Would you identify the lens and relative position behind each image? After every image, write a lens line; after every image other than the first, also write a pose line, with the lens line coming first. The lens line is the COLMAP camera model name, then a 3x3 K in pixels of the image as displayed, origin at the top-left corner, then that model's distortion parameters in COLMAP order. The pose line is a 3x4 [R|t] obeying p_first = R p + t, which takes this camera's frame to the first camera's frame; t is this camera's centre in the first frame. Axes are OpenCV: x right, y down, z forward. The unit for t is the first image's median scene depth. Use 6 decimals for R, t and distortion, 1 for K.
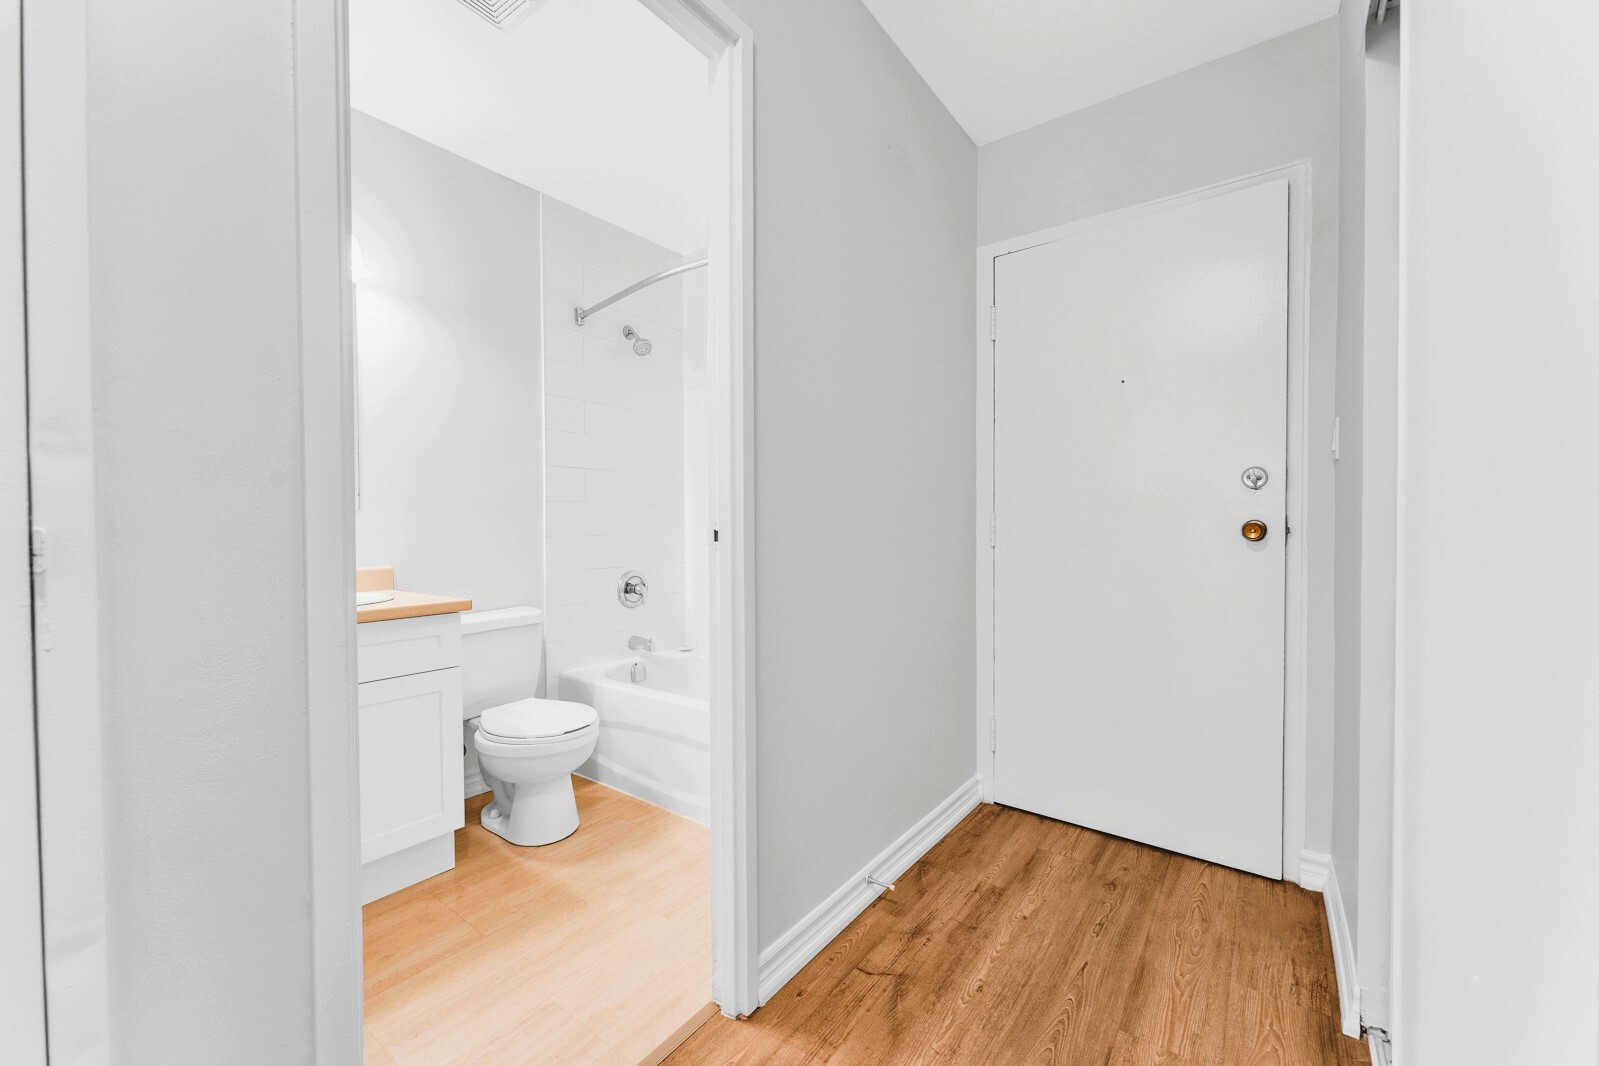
lens RADIAL K [[634.1, 0, 792.9], [0, 634.1, 537.8], [0, 0, 1]] dist [0.002680, -0.000075]
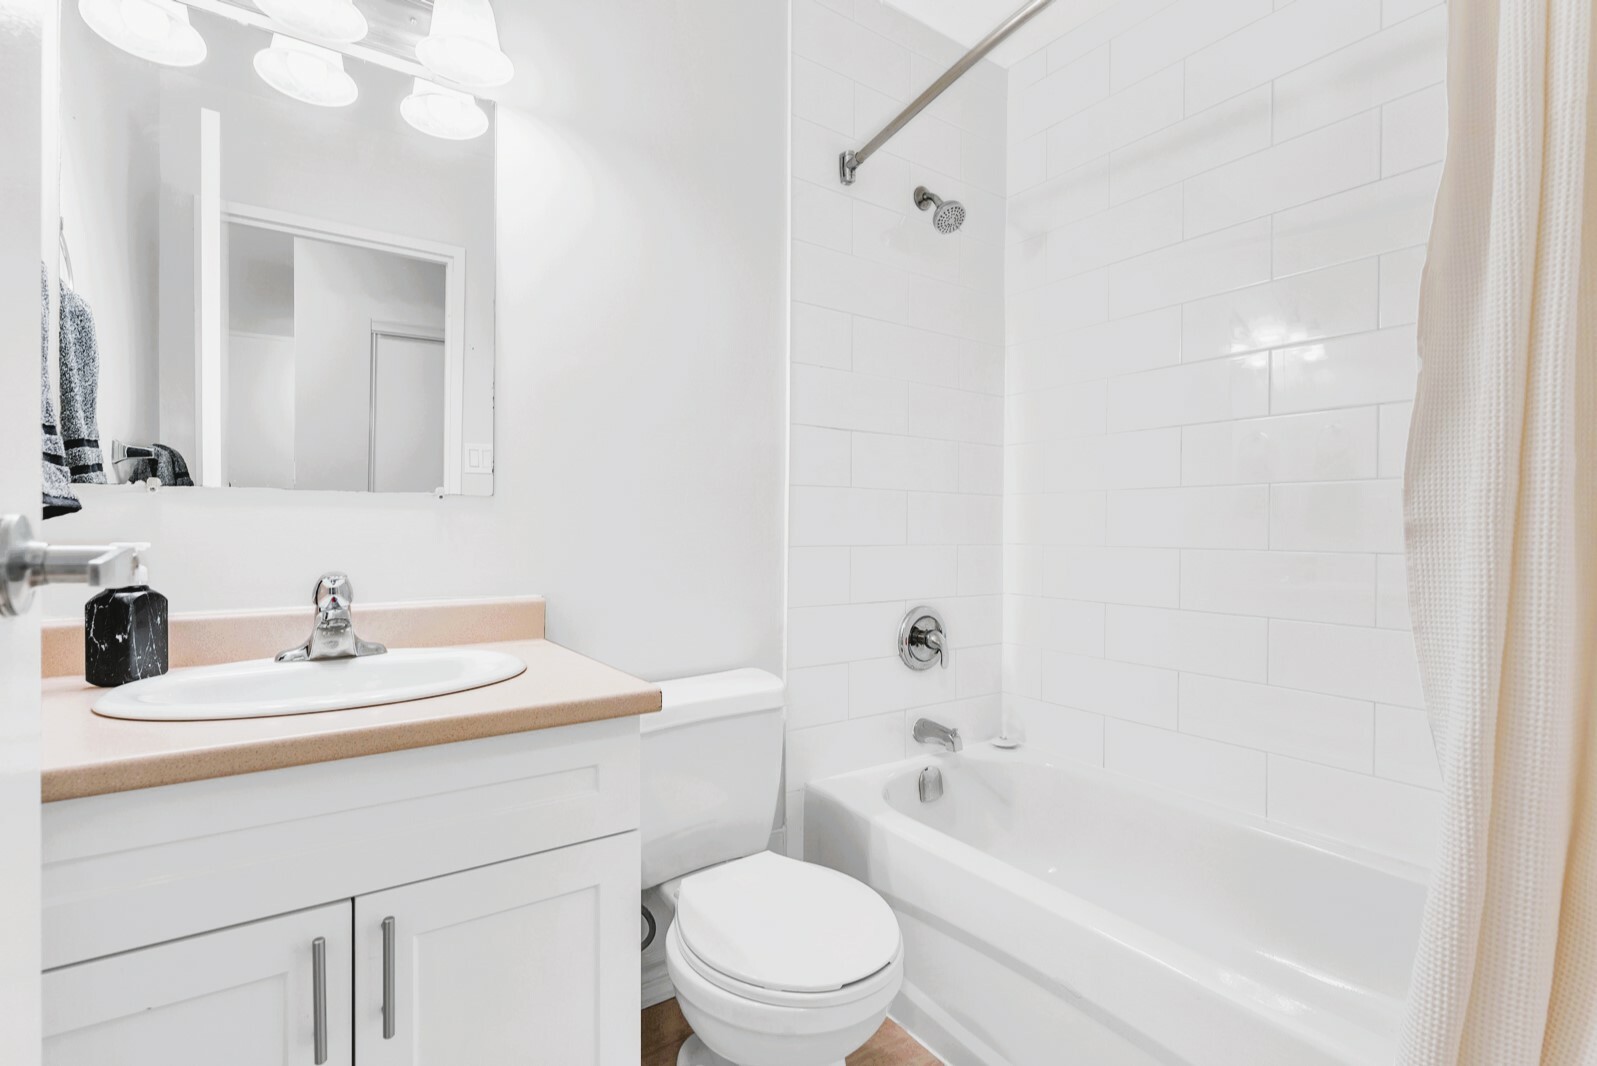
lens RADIAL K [[722.5, 0, 800.0], [0, 722.5, 529.9], [0, 0, 1]] dist [-0.001836, -0.000029]
pose [[0.951153, 0.013158, -0.308439, -0.160997], [-0.015607, 0.999863, -0.005473, -0.013128], [0.308325, 0.010019, 0.951228, 0.344087]]
